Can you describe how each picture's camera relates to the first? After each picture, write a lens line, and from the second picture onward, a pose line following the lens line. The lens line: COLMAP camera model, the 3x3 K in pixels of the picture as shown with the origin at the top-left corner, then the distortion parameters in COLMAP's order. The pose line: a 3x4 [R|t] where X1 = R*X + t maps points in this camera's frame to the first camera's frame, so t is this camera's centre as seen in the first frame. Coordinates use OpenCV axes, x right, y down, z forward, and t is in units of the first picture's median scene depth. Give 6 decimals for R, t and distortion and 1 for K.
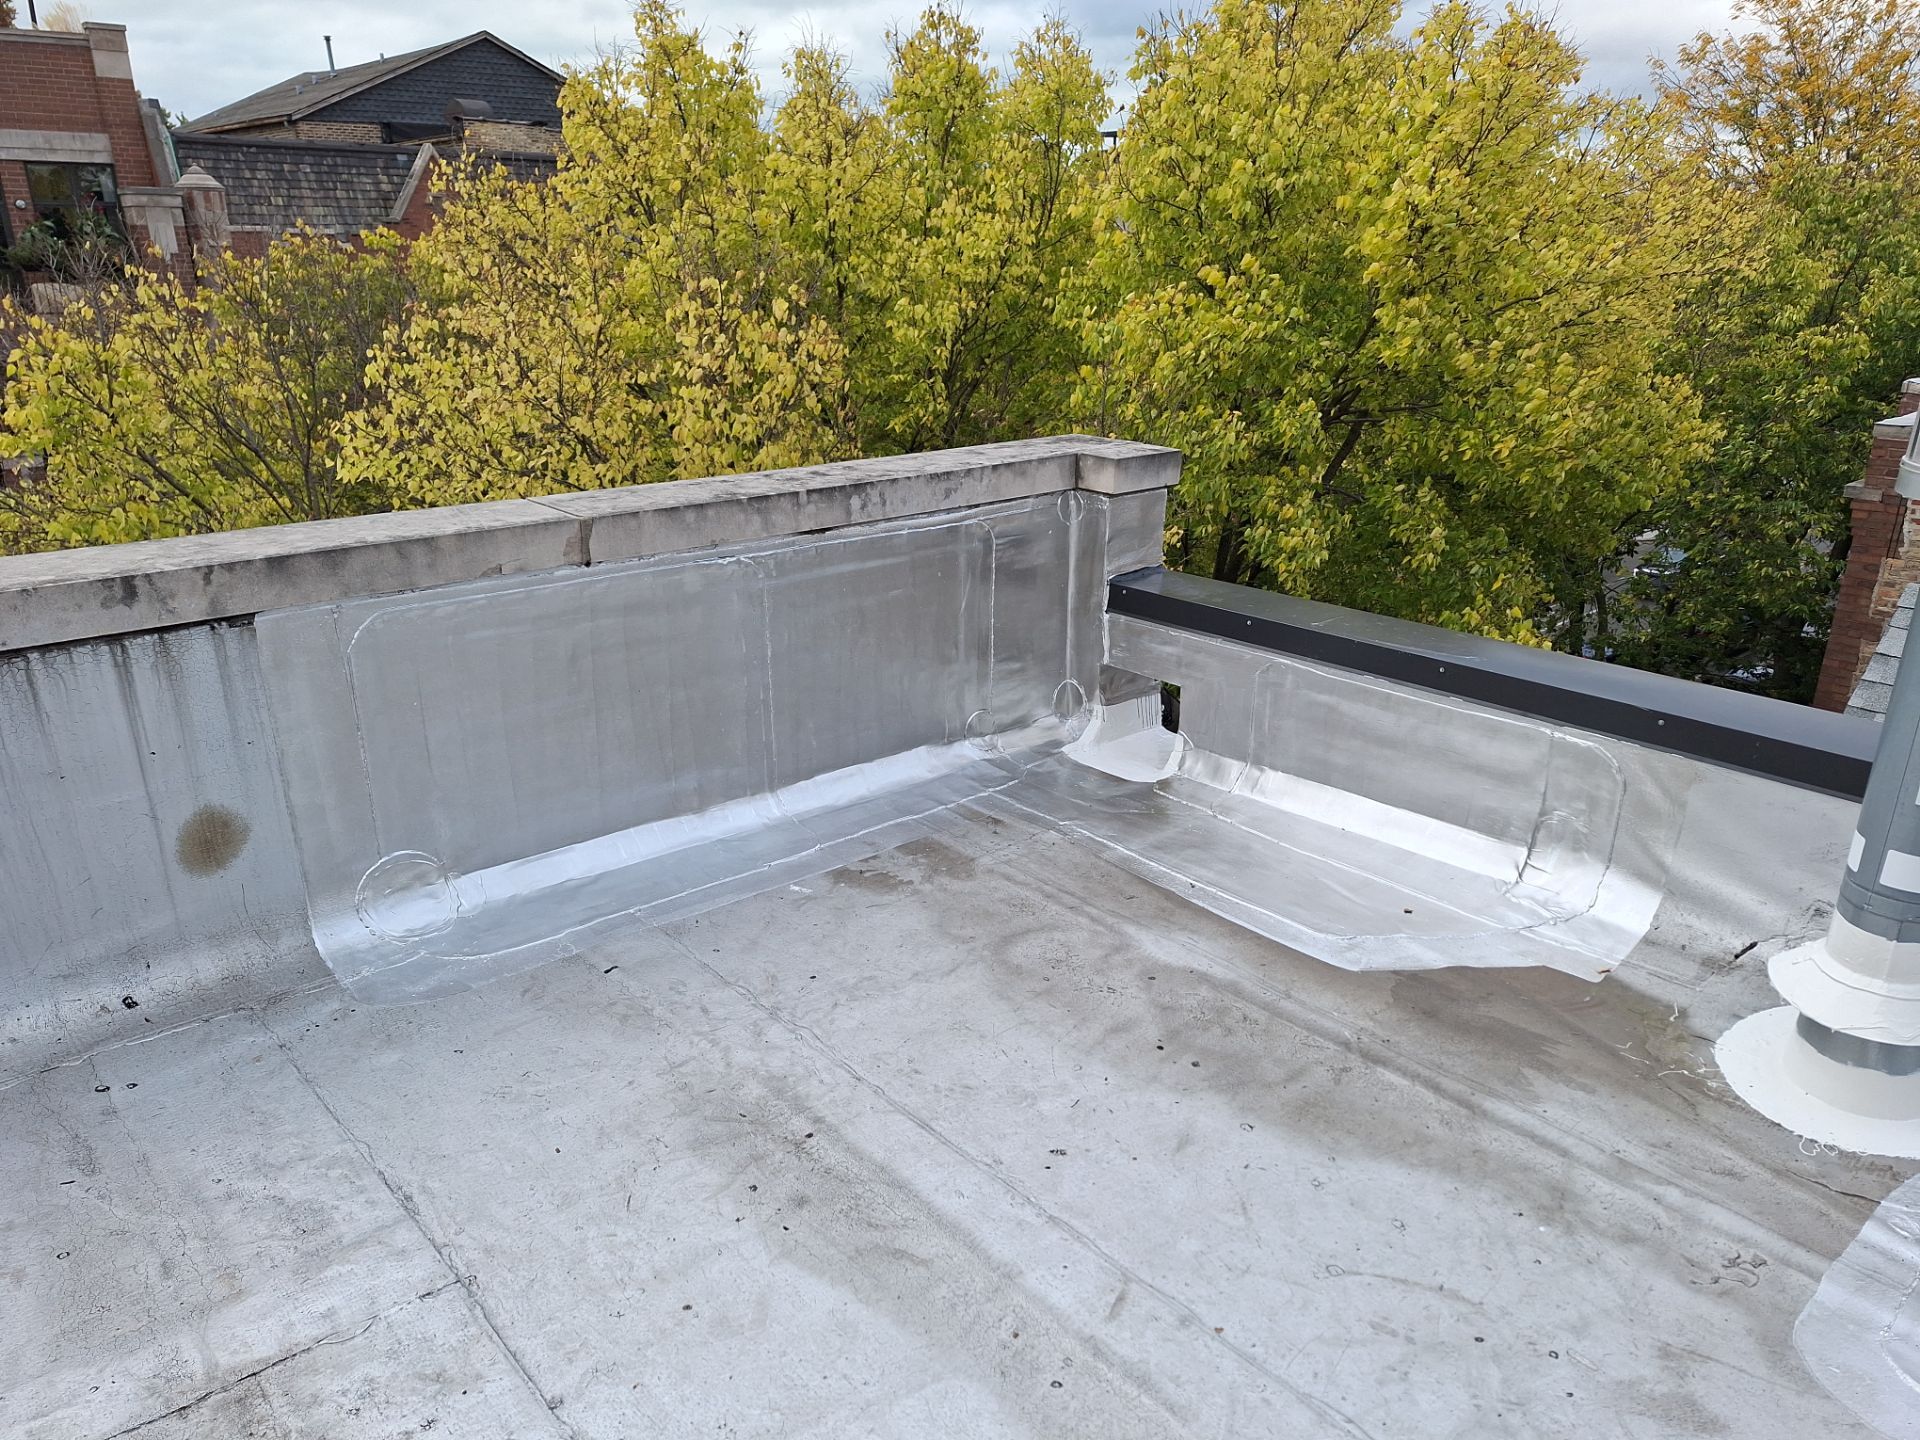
lens RADIAL K [[1275.4, 0, 979.6], [0, 1275.4, 731.2], [0, 0, 1]] dist [0.122140, -0.167921]
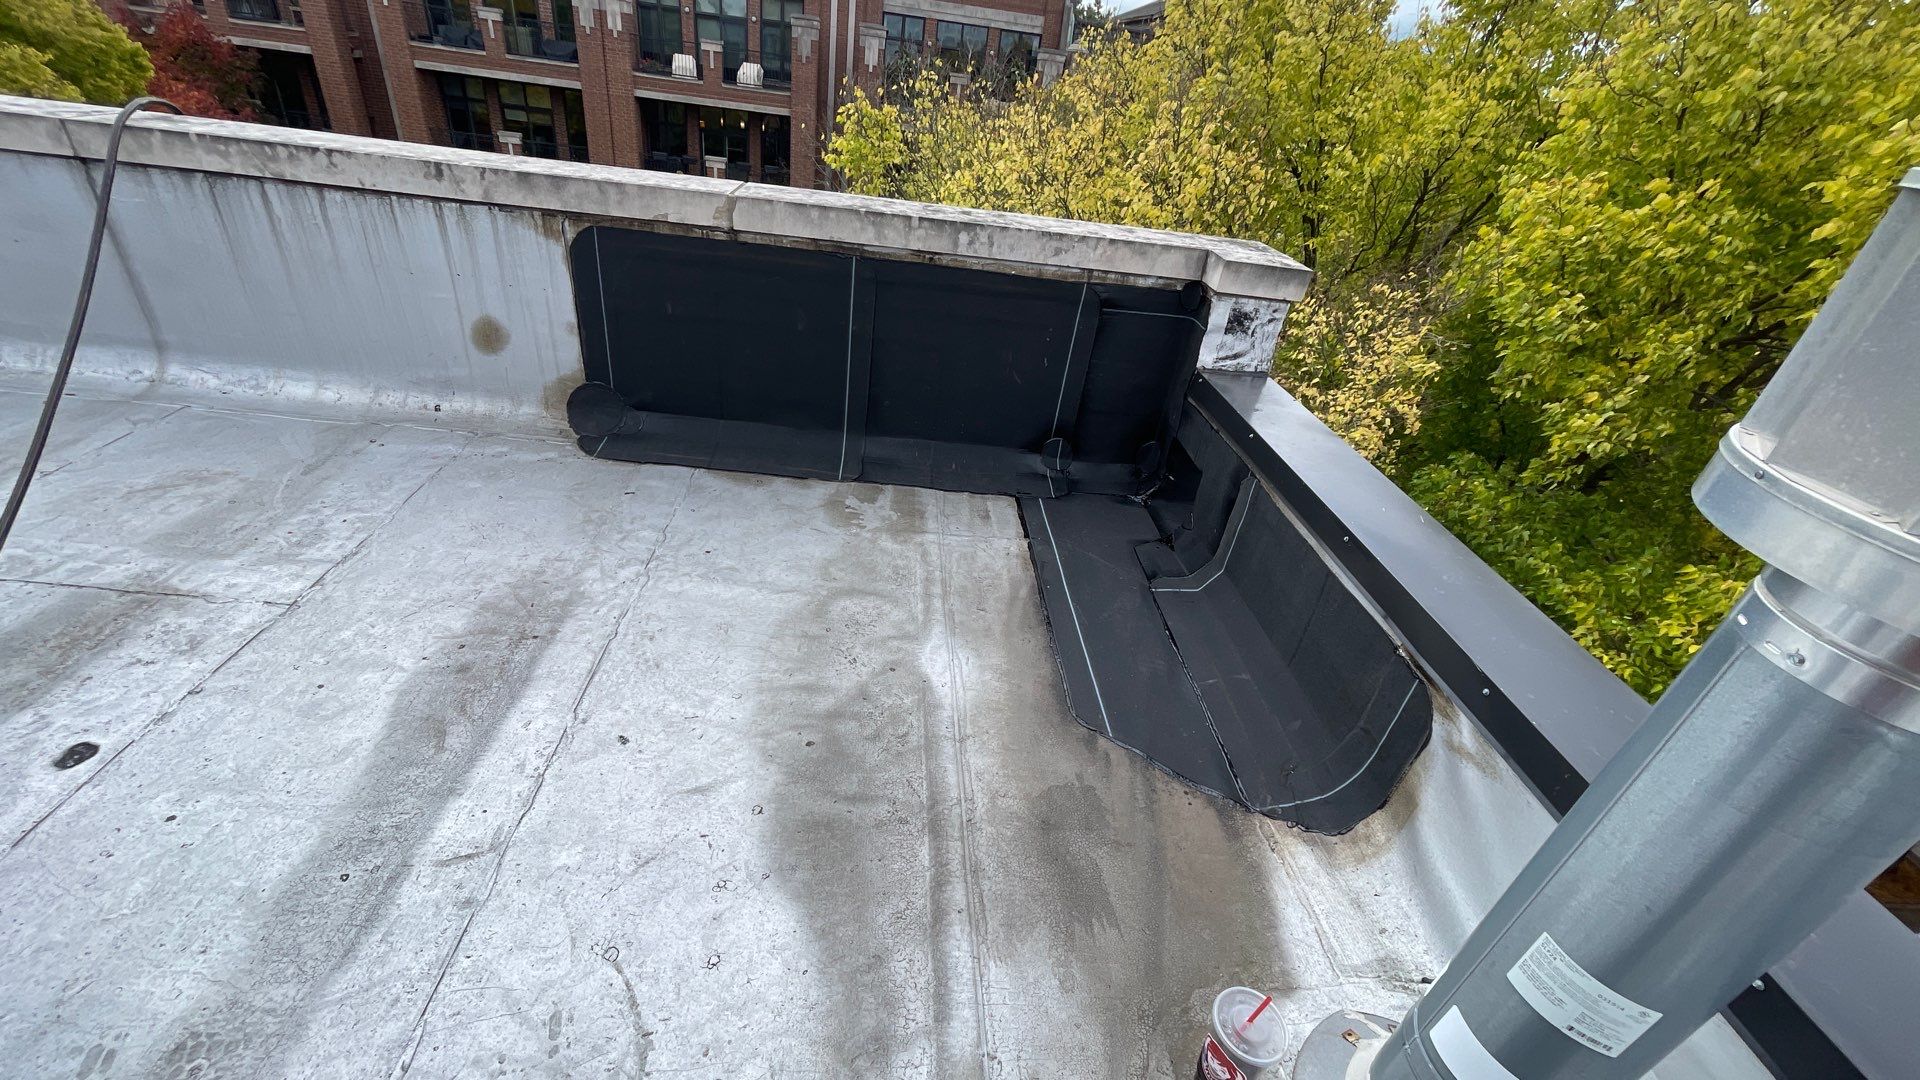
lens RADIAL K [[757.3, 0, 960.0], [0, 757.3, 540.0], [0, 0, 1]] dist [-0.010108, 0.000116]
pose [[0.781209, 0.397802, -0.481110, 0.407018], [-0.319724, 0.916883, 0.238960, -0.089087], [0.536180, -0.032855, 0.843464, 0.390313]]
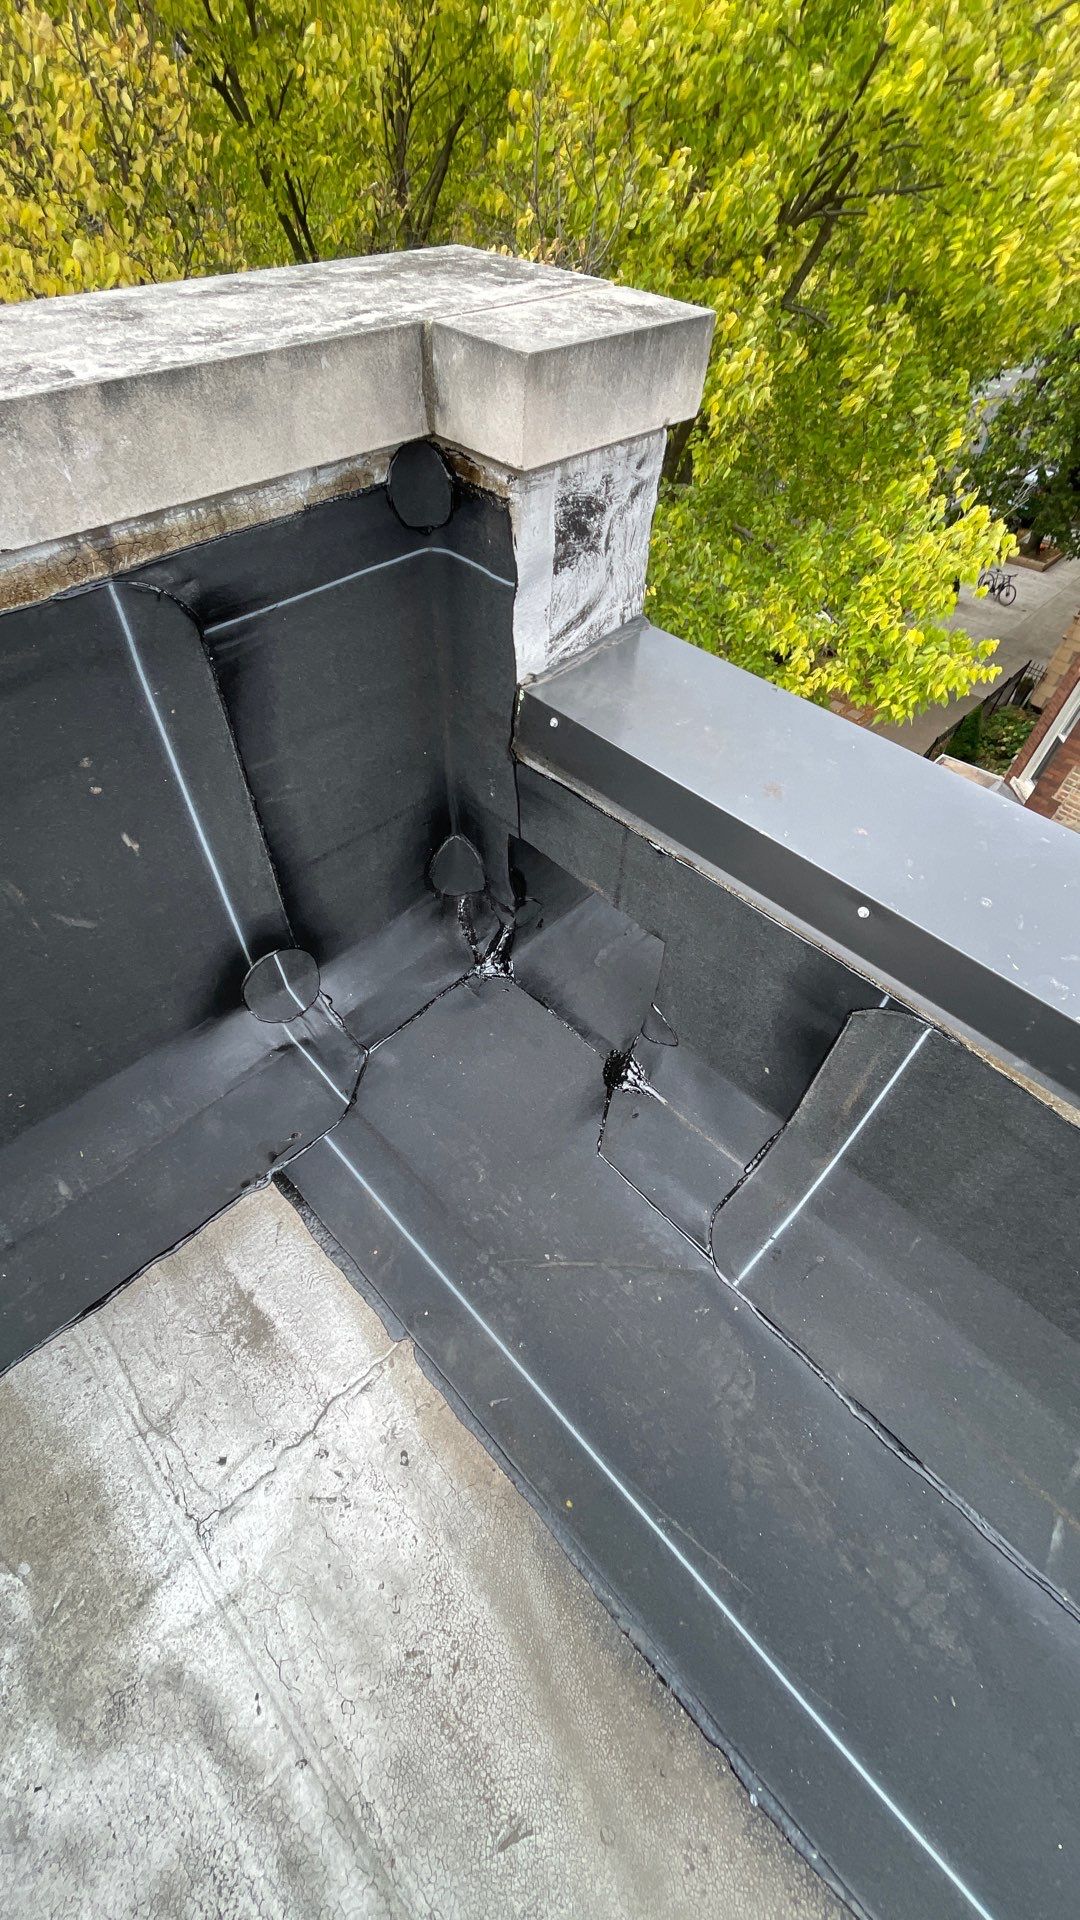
lens RADIAL K [[757.3, 0, 533.1], [0, 757.3, 948.6], [0, 0, 1]] dist [-0.010108, 0.000116]
pose [[0.999295, -0.015938, 0.033998, 0.119921], [-0.002990, 0.868796, 0.495161, -0.212306], [-0.037429, -0.494914, 0.868136, 0.920401]]
